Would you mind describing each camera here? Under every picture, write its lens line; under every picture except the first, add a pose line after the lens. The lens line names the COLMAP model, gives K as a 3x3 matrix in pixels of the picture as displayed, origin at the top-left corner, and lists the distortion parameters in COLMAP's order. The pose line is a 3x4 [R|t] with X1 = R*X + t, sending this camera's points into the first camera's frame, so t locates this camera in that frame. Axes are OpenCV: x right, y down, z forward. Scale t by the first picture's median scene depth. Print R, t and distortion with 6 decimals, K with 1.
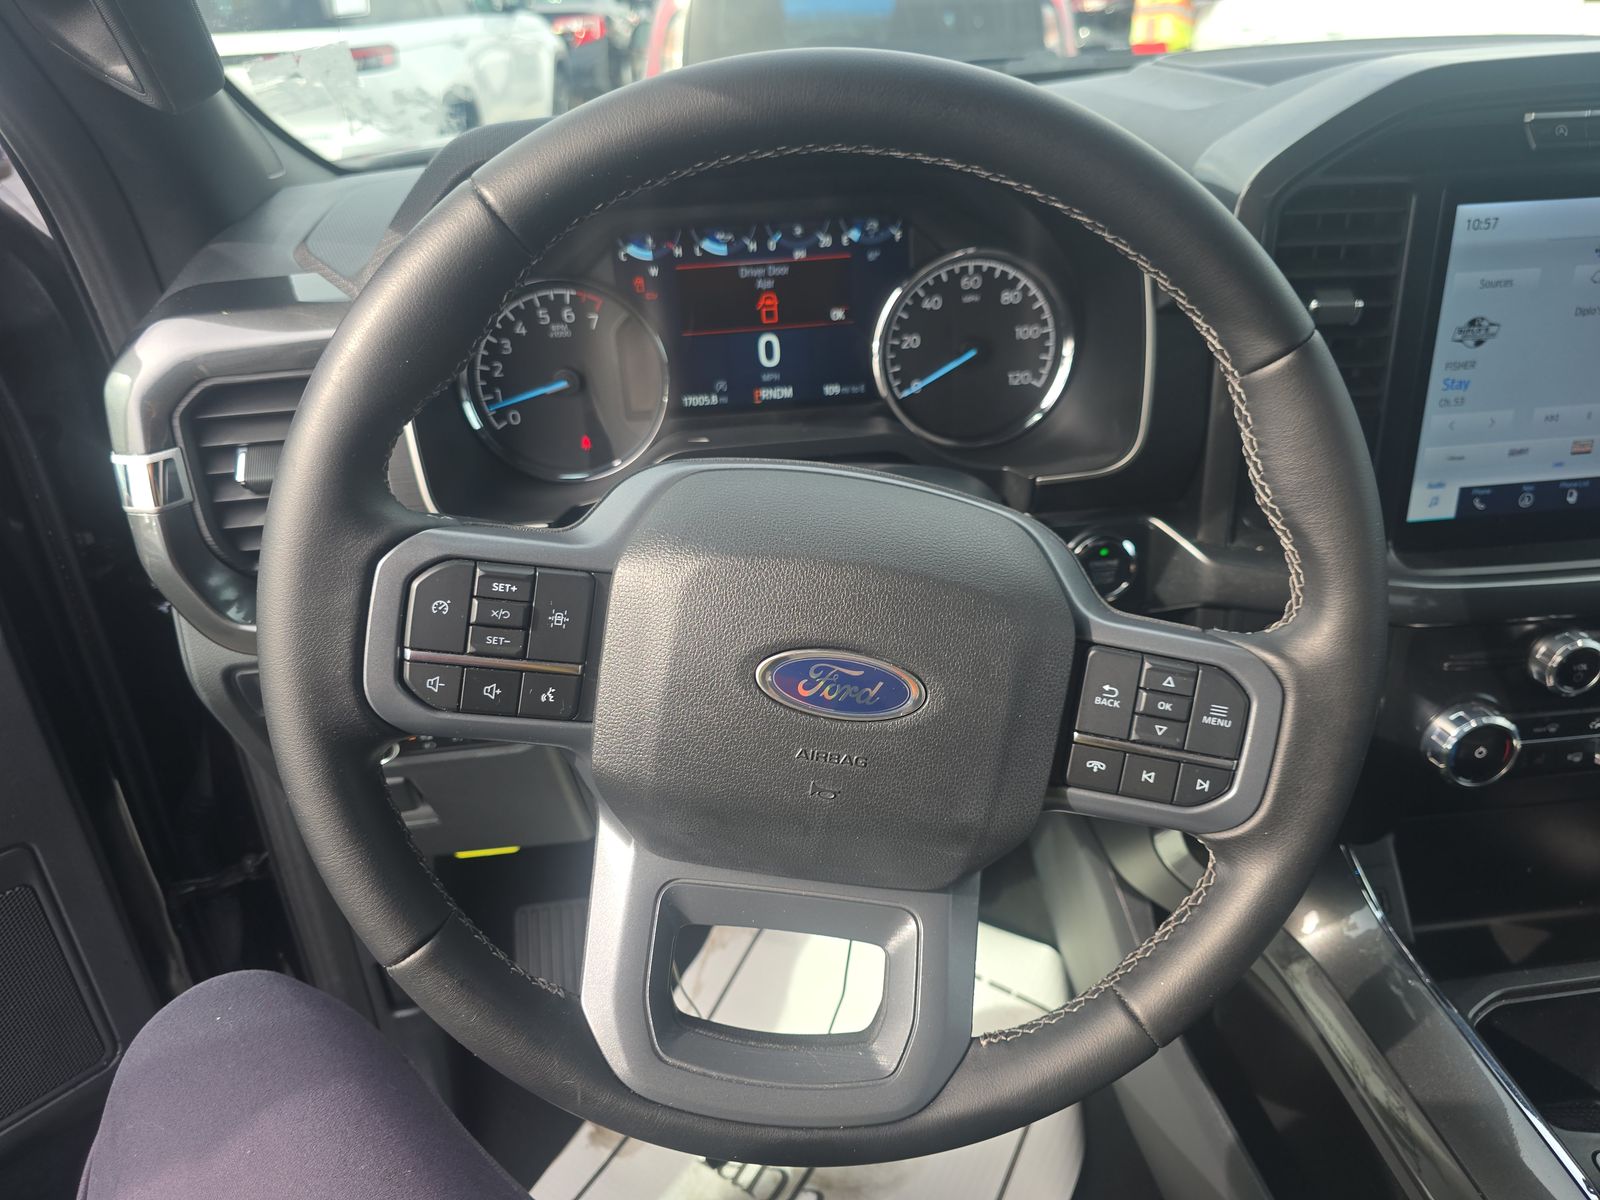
lens RADIAL K [[1075.7, 0, 806.2], [0, 1075.7, 597.3], [0, 0, 1]] dist [0.023932, -0.029132]
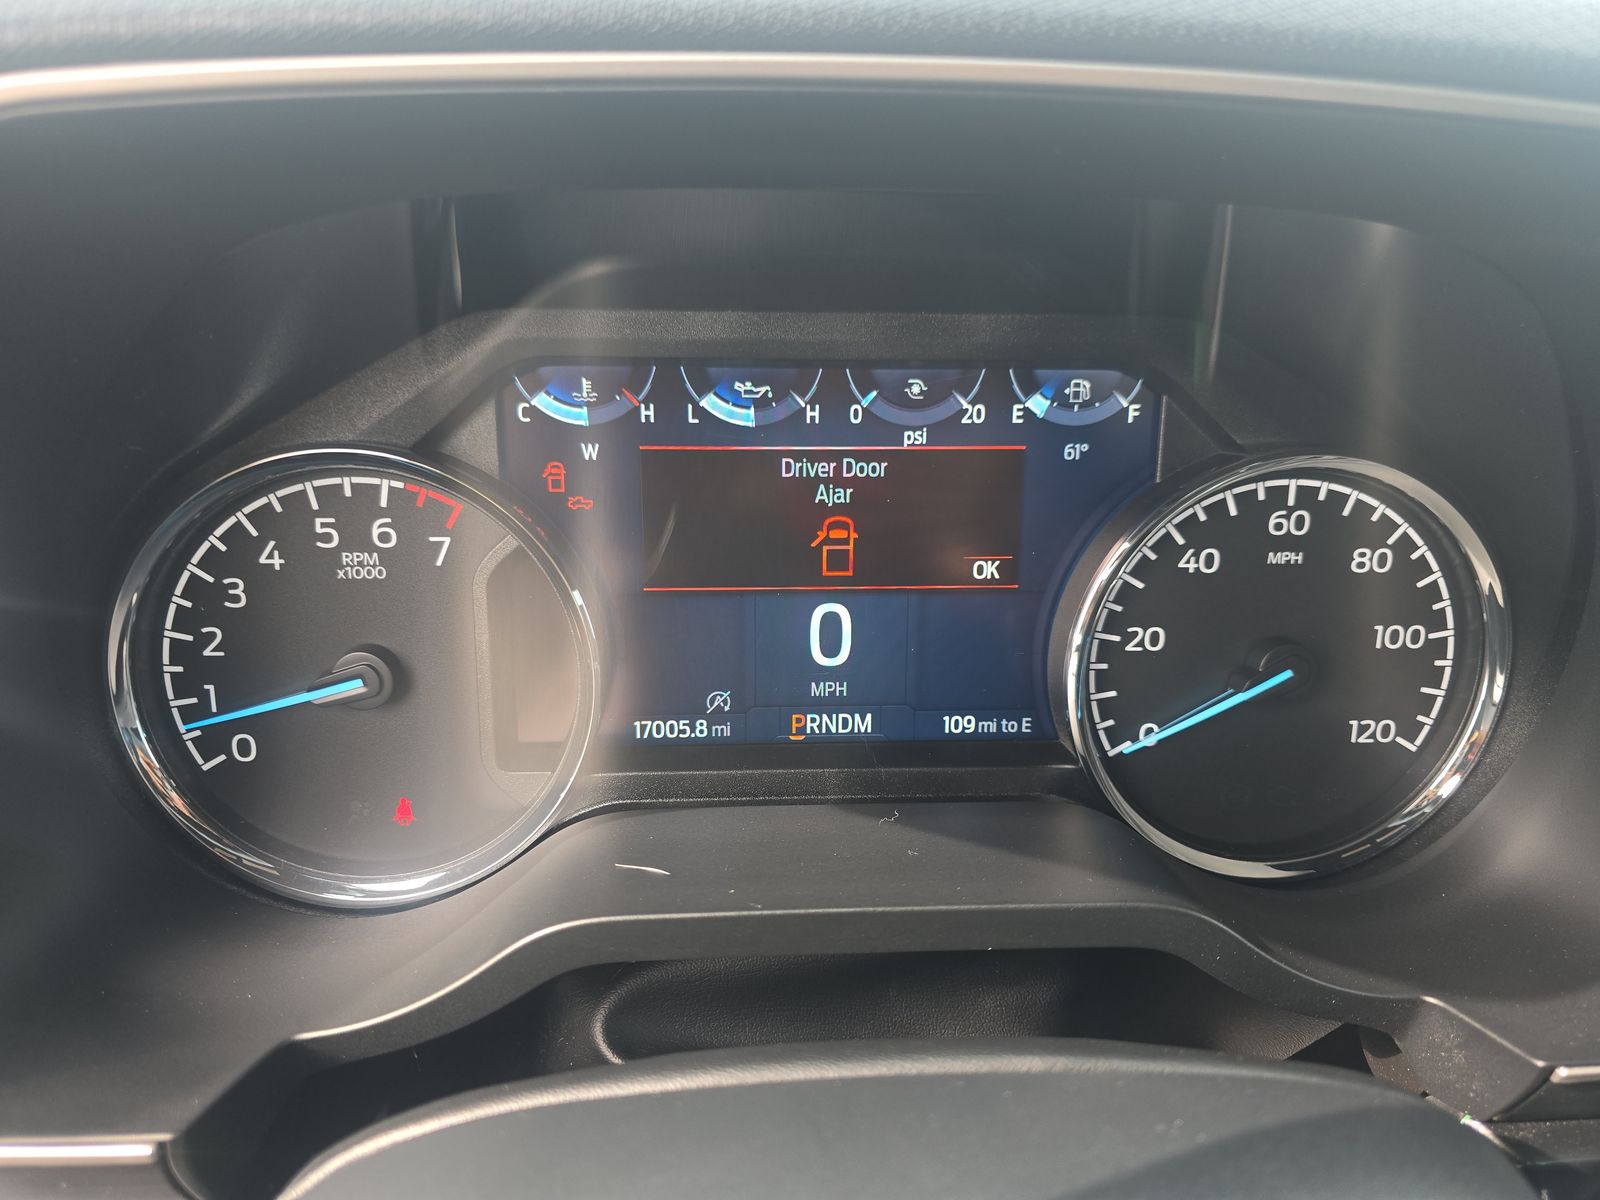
lens RADIAL K [[1075.7, 0, 795.8], [0, 1075.7, 594.6], [0, 0, 1]] dist [0.023932, -0.029132]
pose [[0.997101, 0.071805, -0.025176, -0.039552], [-0.075120, 0.981609, -0.175501, -0.168259], [0.012111, 0.176883, 0.984157, 0.559347]]
